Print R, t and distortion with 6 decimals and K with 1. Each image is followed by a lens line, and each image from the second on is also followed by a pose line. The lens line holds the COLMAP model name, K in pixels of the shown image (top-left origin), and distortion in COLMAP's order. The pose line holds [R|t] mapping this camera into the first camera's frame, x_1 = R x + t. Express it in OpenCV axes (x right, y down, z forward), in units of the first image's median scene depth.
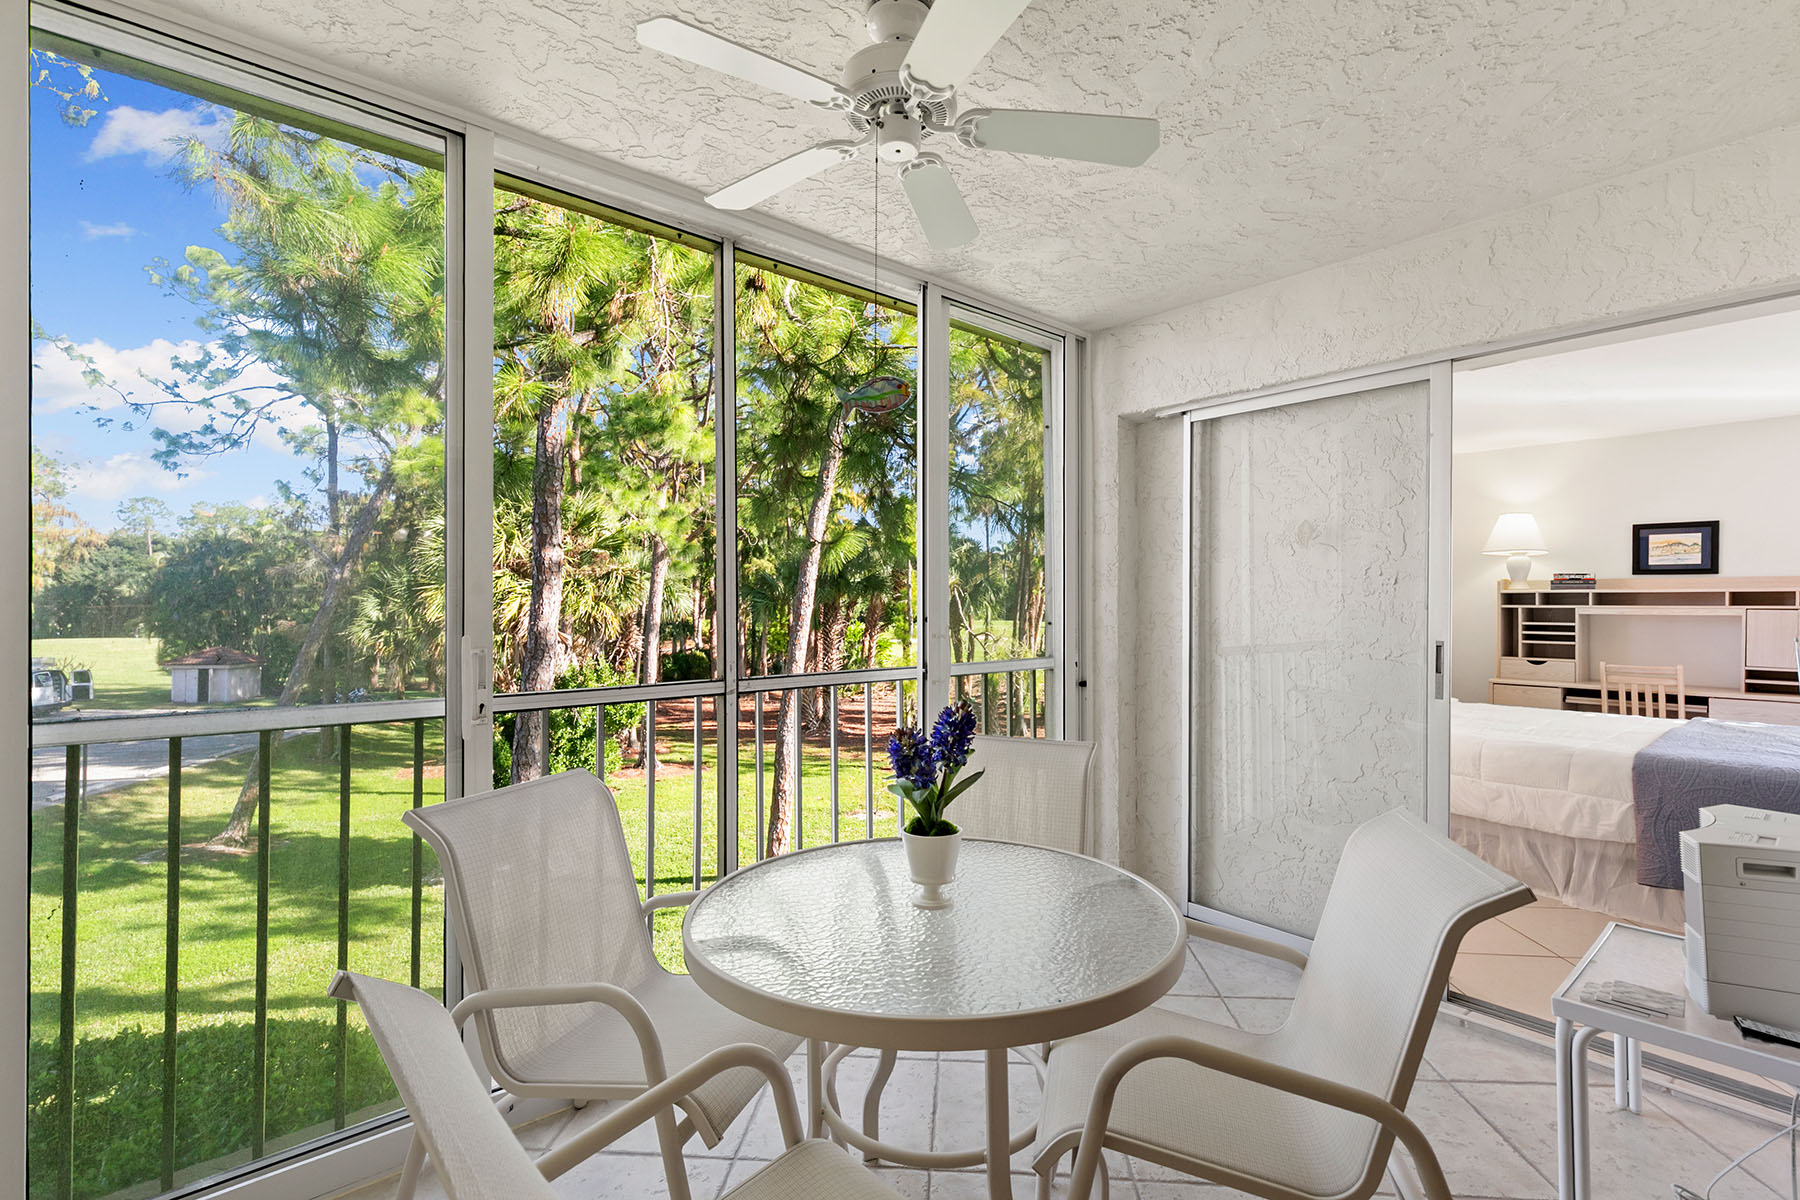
lens RADIAL K [[805.2, 0, 900.5], [0, 805.2, 604.4], [0, 0, 1]] dist [0.008276, -0.000614]
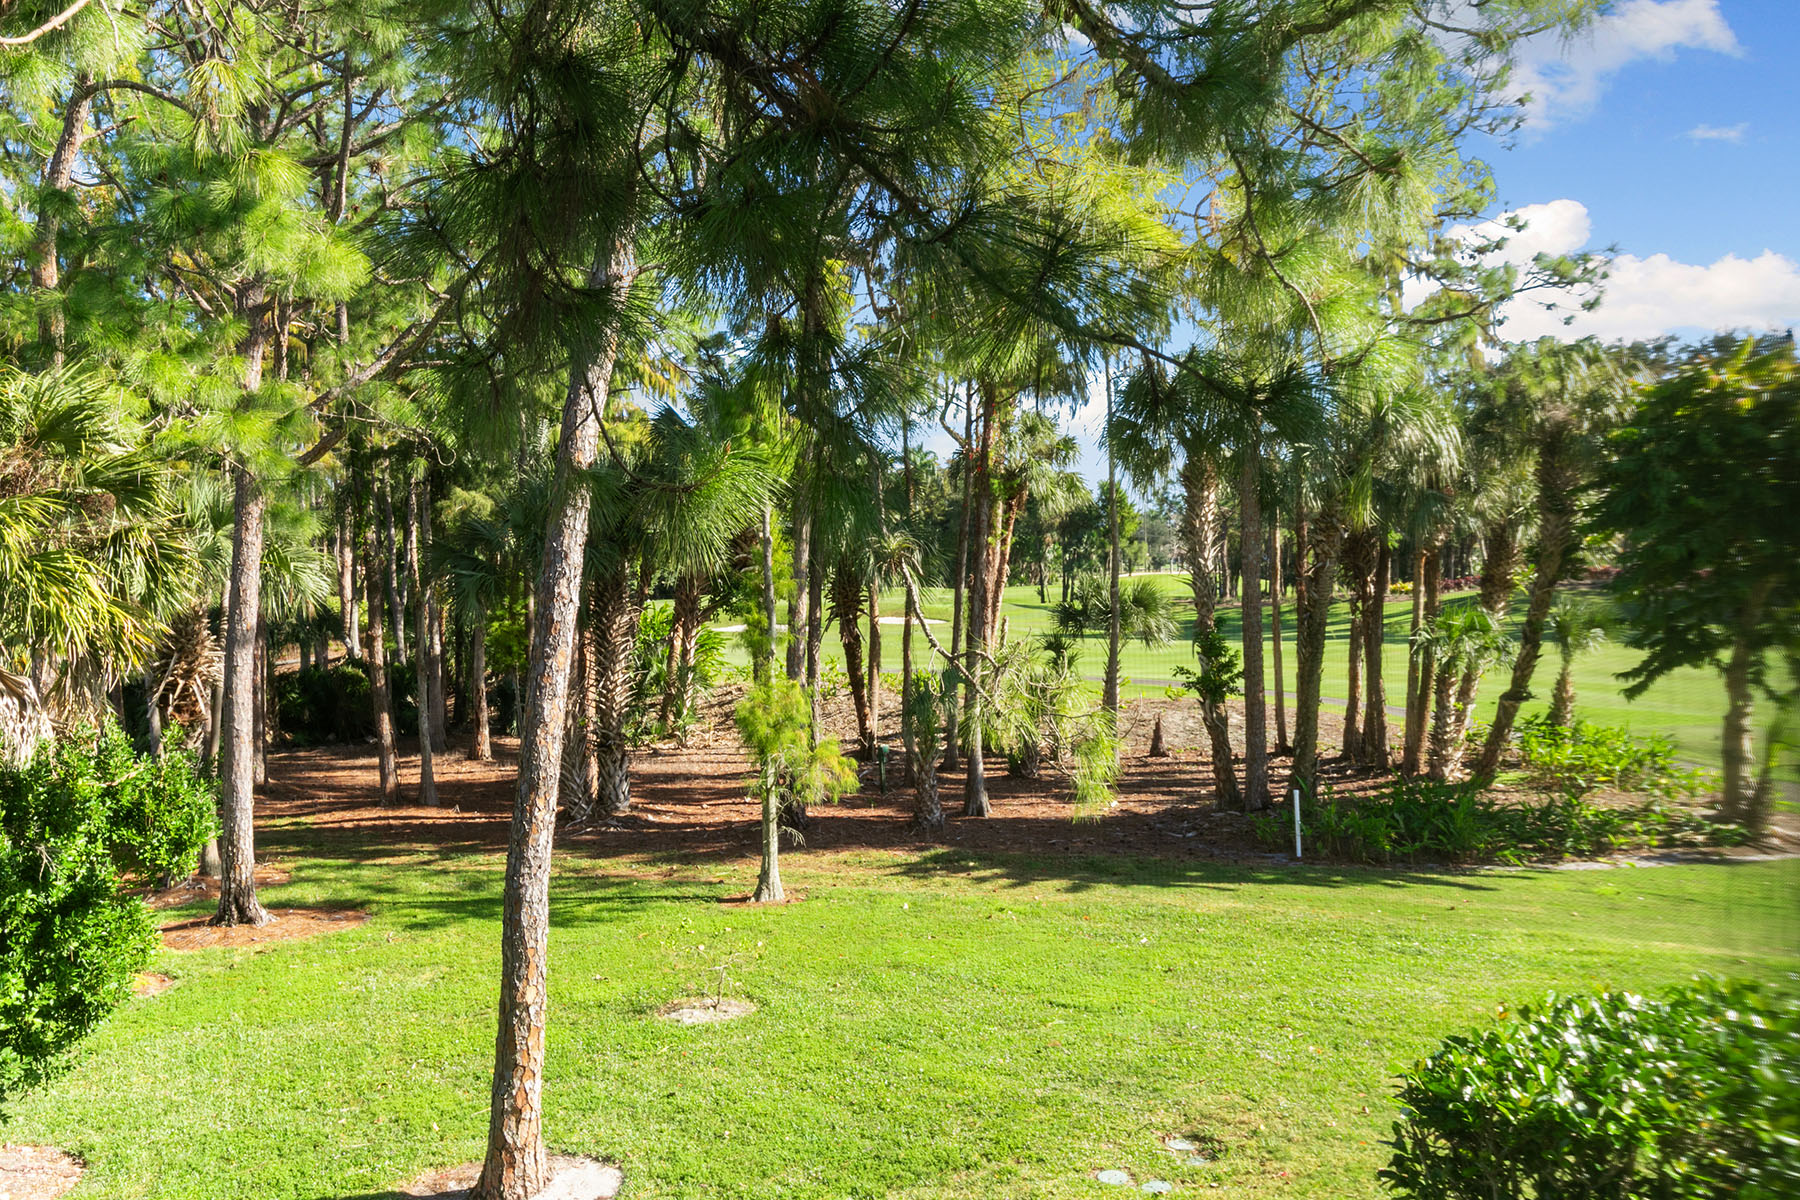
lens RADIAL K [[1396.0, 0, 903.6], [0, 1396.0, 625.0], [0, 0, 1]] dist [0.003298, -0.001201]
pose [[0.992109, -0.022280, 0.123382, -0.012156], [0.016001, 0.998537, 0.051648, -0.014712], [-0.124352, -0.049267, 0.991014, 0.101405]]
